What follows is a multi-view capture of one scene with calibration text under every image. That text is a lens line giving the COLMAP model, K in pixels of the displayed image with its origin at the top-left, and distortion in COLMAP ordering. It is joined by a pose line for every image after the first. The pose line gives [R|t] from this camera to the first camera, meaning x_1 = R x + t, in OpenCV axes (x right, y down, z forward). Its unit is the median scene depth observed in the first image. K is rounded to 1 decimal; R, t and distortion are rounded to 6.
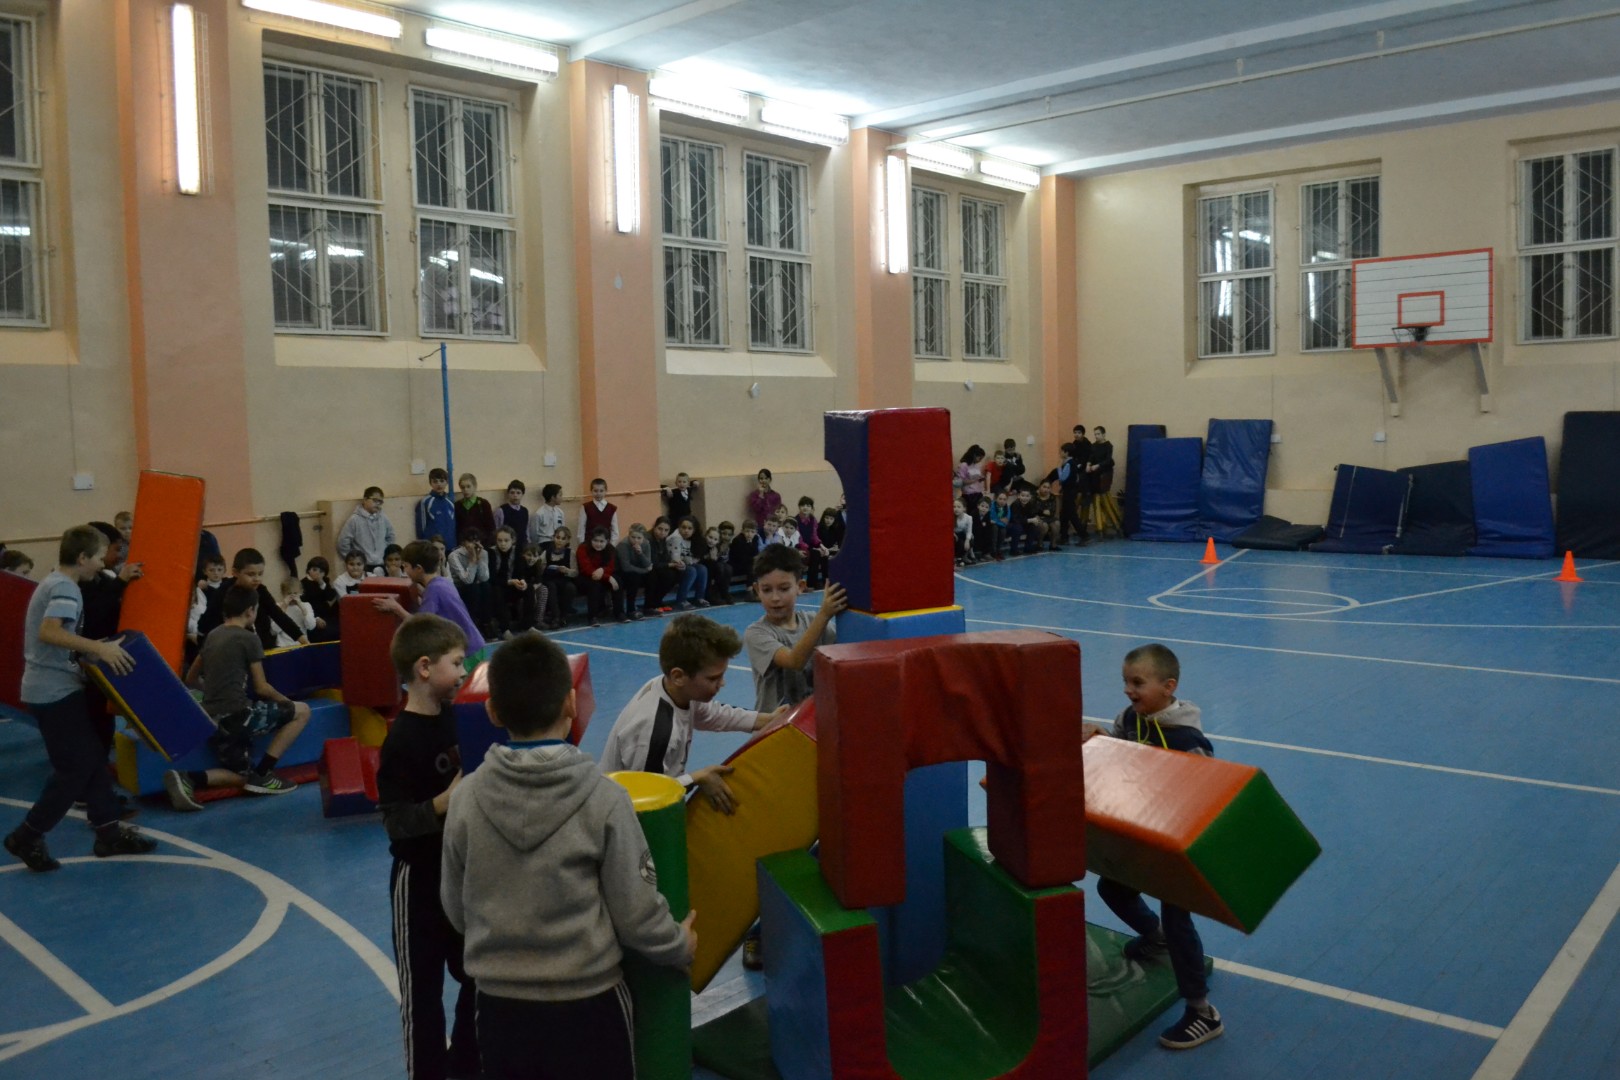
lens RADIAL K [[1293.0, 0, 802.7], [0, 1293.0, 558.9], [0, 0, 1]] dist [-0.084708, 0.011467]
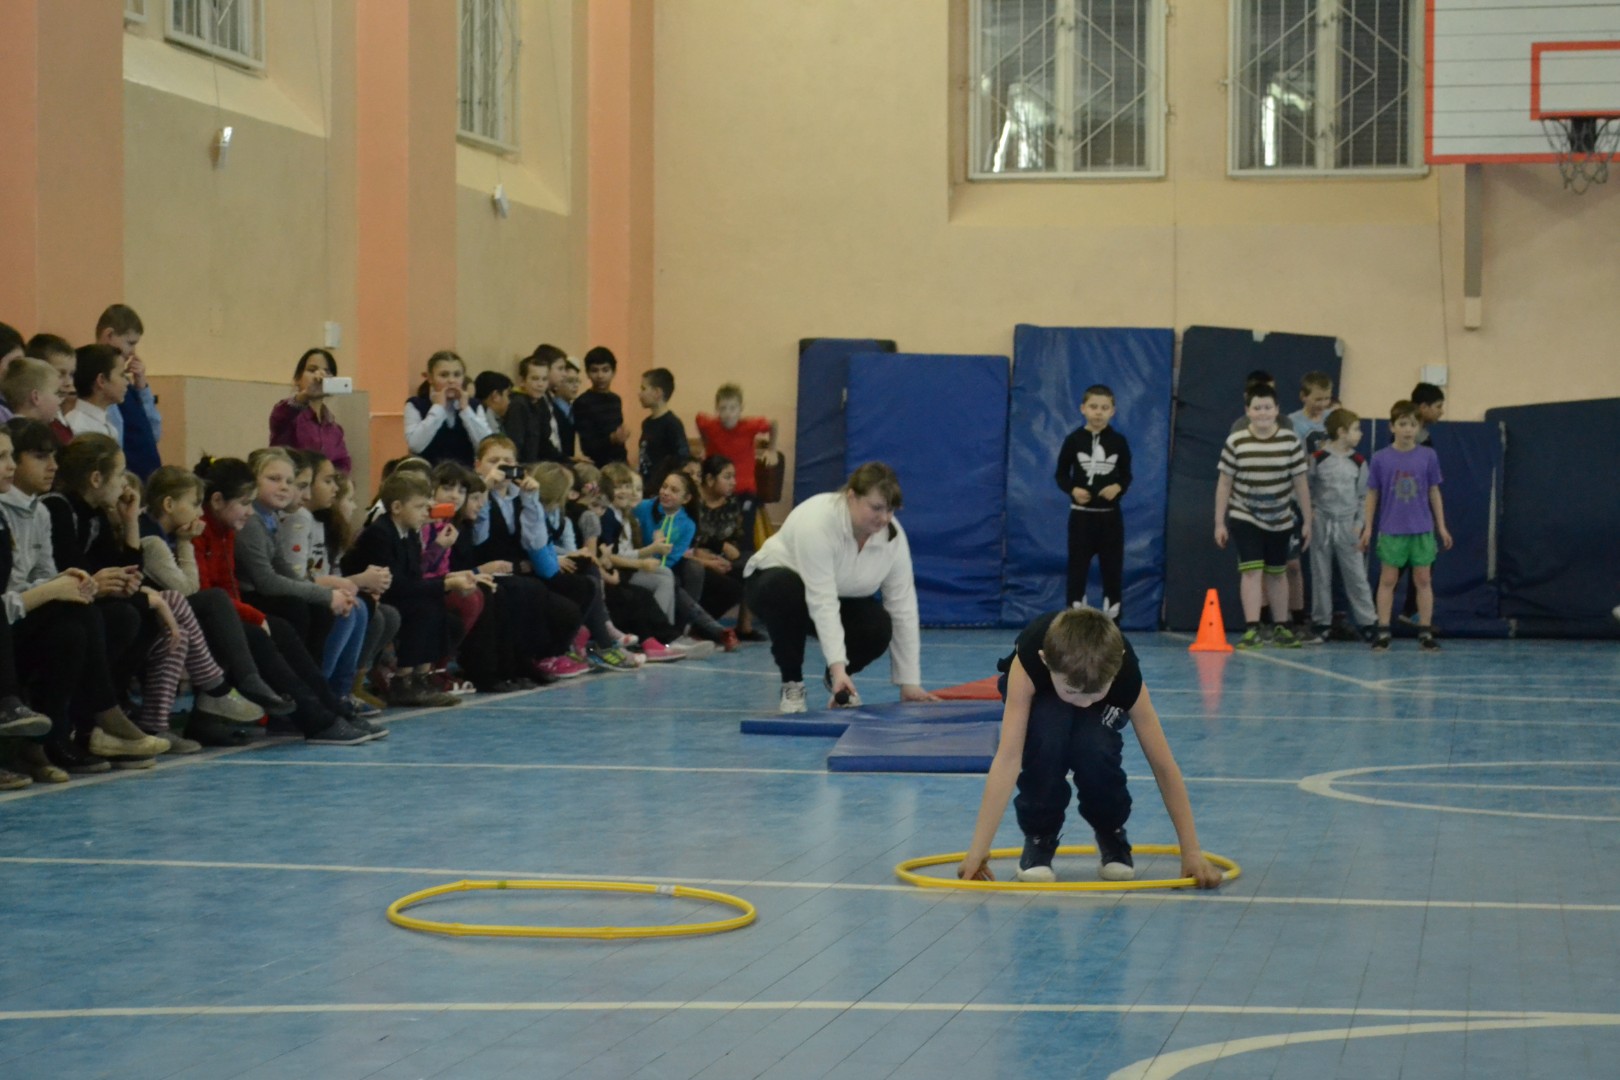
lens RADIAL K [[3669.1, 0, 806.4], [0, 3669.1, 550.5], [0, 0, 1]] dist [0.039967, 0.000000]
pose [[0.854638, 0.020540, 0.518818, -0.402760], [0.022975, 0.996743, -0.077307, 0.058389], [-0.518716, 0.077989, 0.851382, 0.062179]]
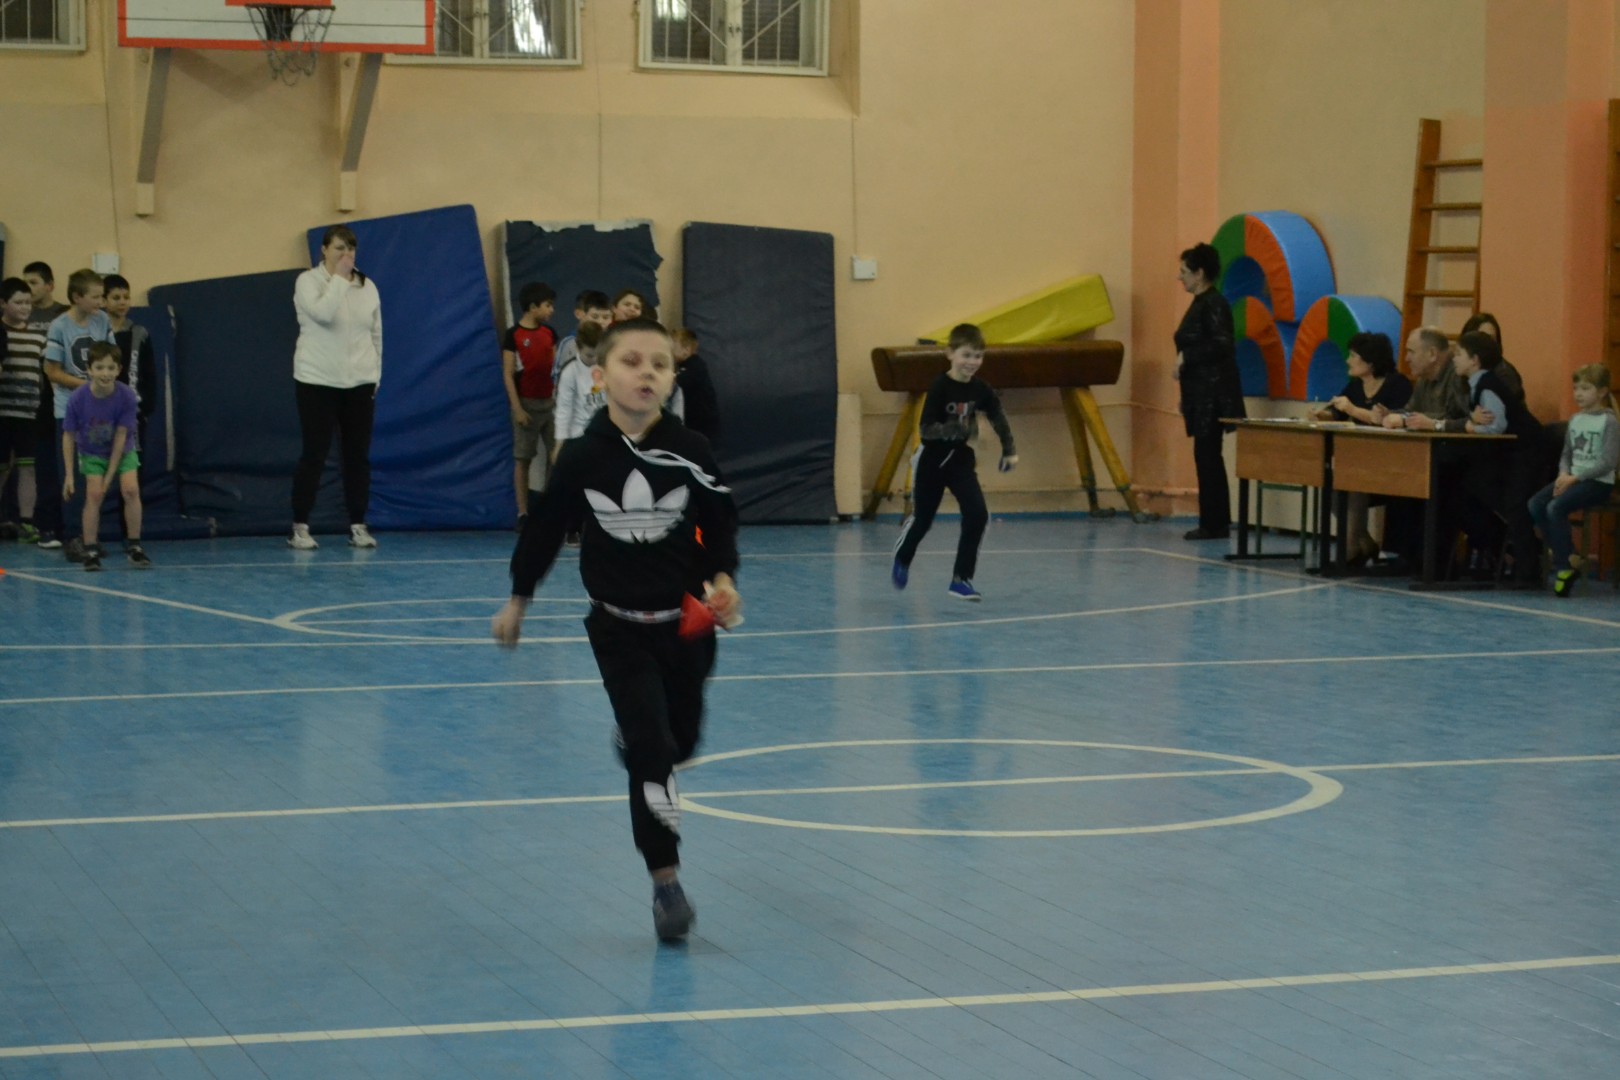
lens RADIAL K [[3669.1, 0, 810.8], [0, 3669.1, 546.7], [0, 0, 1]] dist [0.039967, 0.000000]
pose [[0.490886, -0.034538, 0.870539, -0.516151], [0.067787, 0.997699, 0.001359, 0.010070], [-0.868582, 0.058344, 0.492098, 0.238195]]
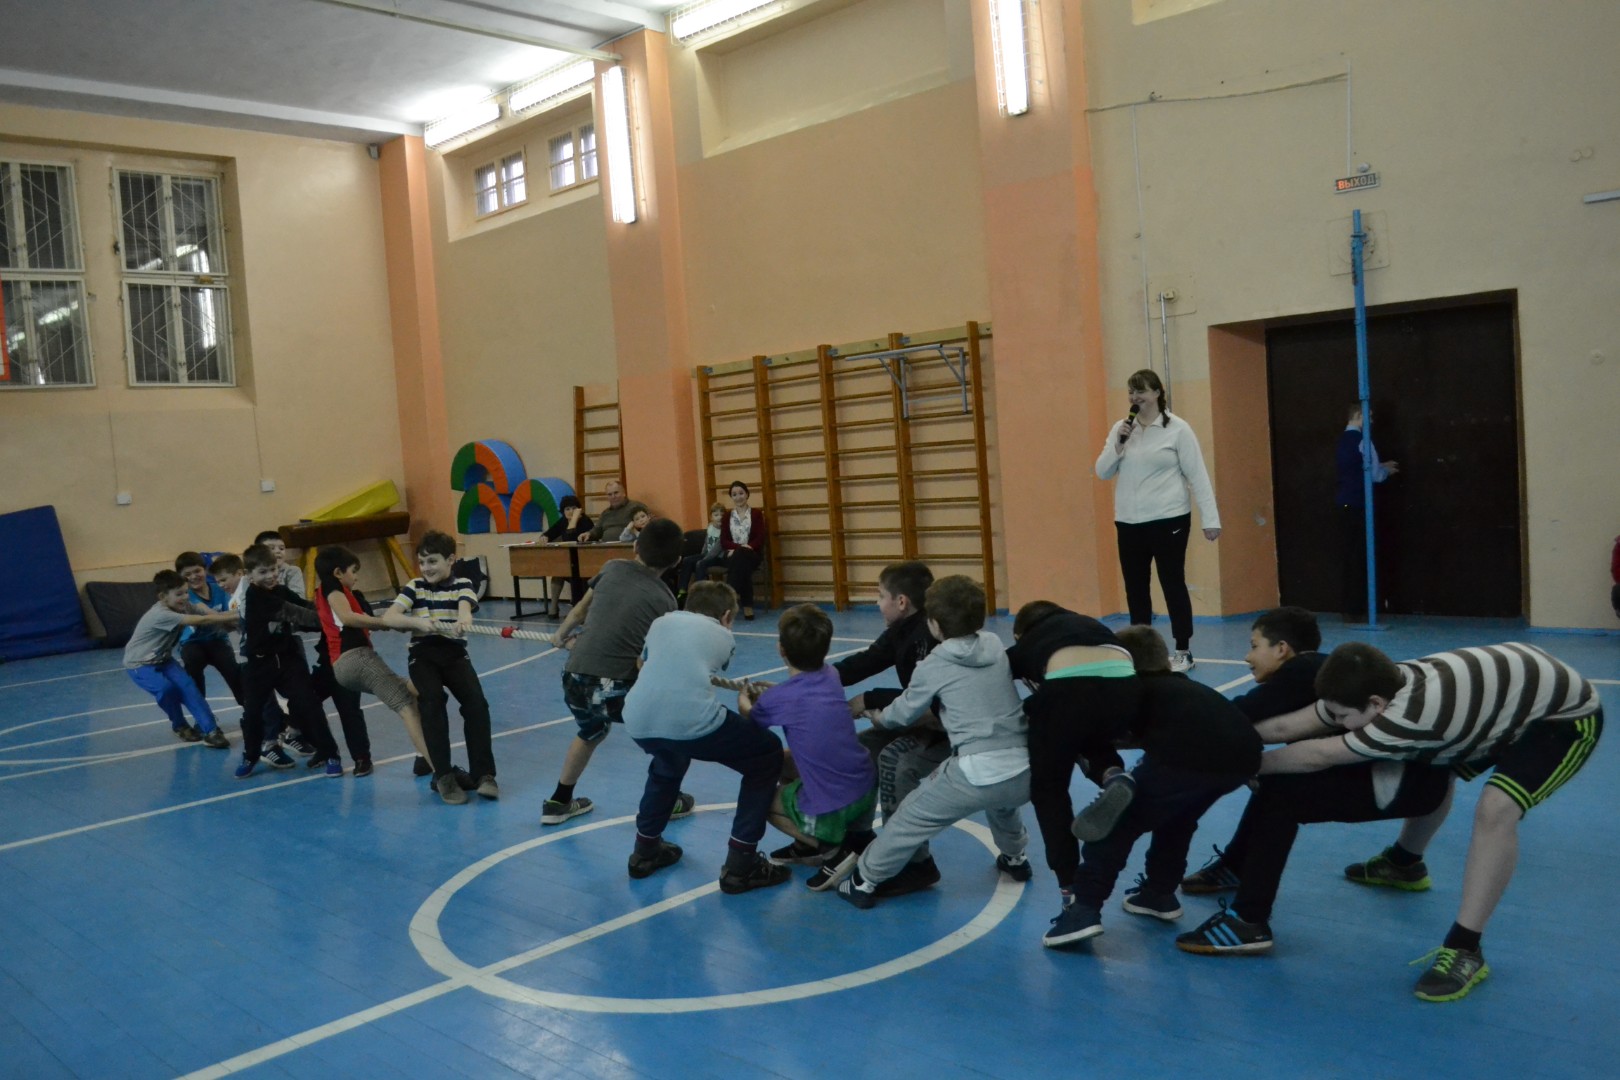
lens RADIAL K [[1293.0, 0, 806.3], [0, 1293.0, 562.9], [0, 0, 1]] dist [-0.084708, 0.011467]
pose [[0.026773, -0.056537, 0.998041, -0.202105], [0.166227, 0.984751, 0.051325, -0.019427], [-0.985724, 0.164528, 0.035763, 0.491736]]
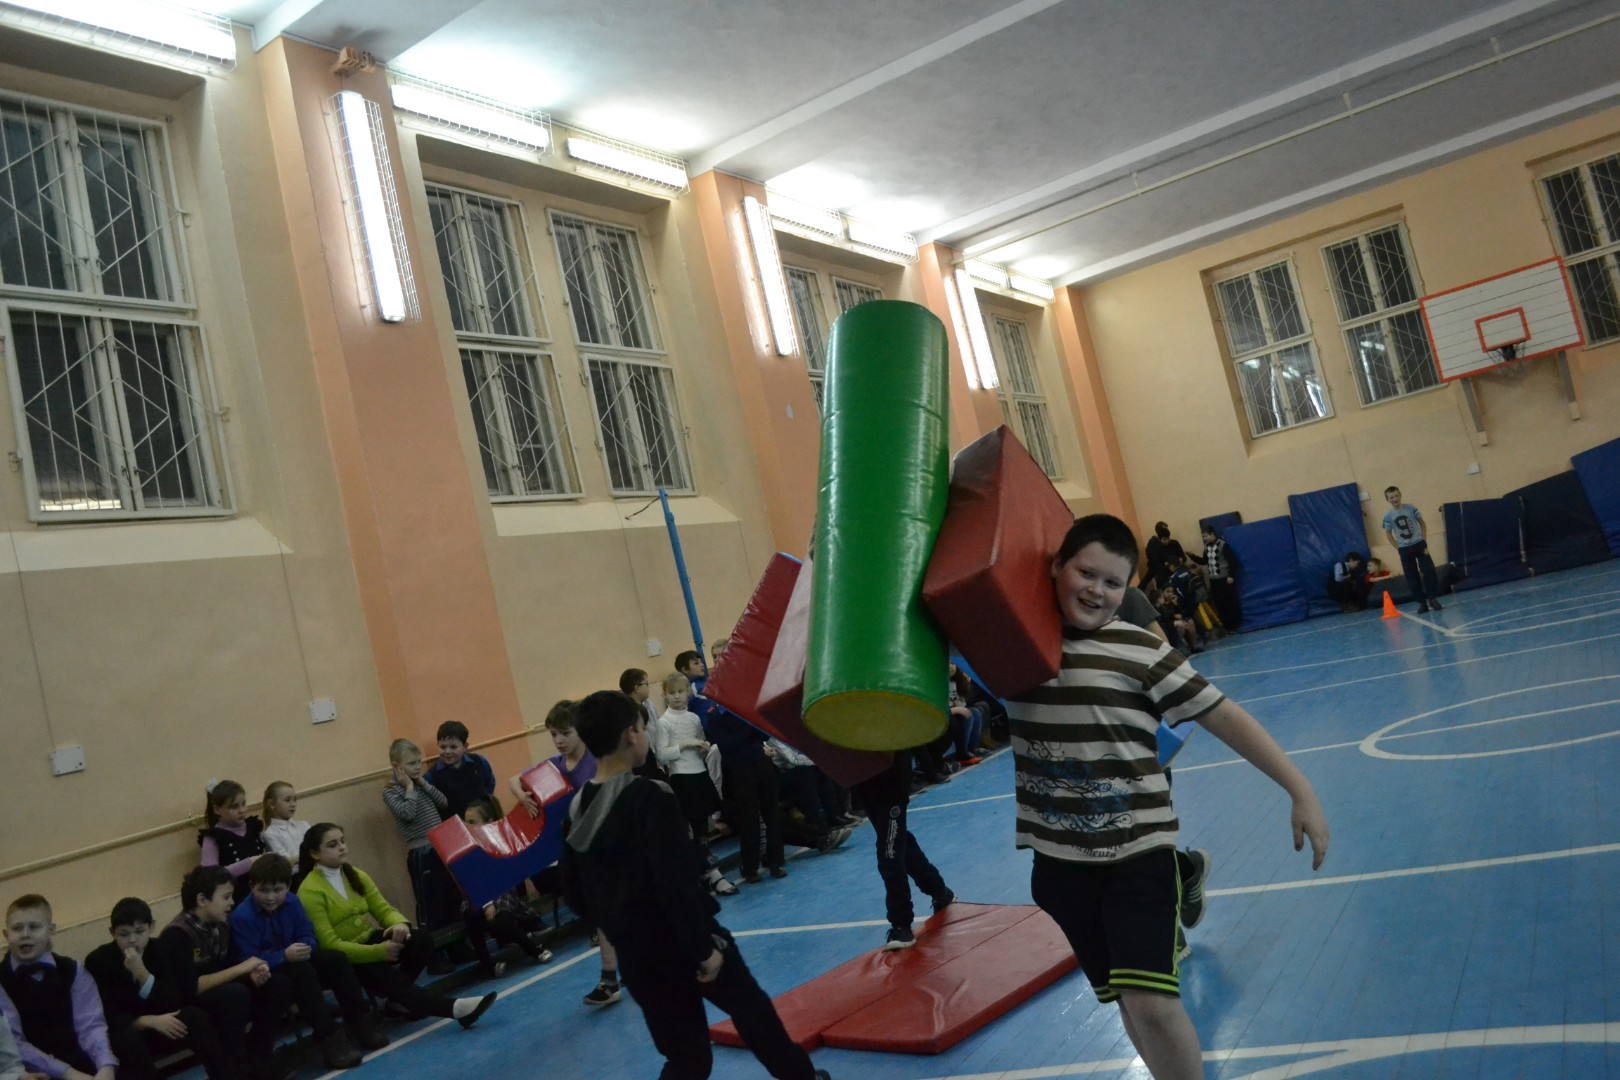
lens RADIAL K [[1293.0, 0, 812.4], [0, 1293.0, 547.5], [0, 0, 1]] dist [-0.084708, 0.011467]
pose [[0.965962, -0.185224, 0.180583, -0.250670], [0.215881, 0.961817, -0.168238, 0.018108], [-0.142525, 0.201496, 0.969064, 0.145698]]
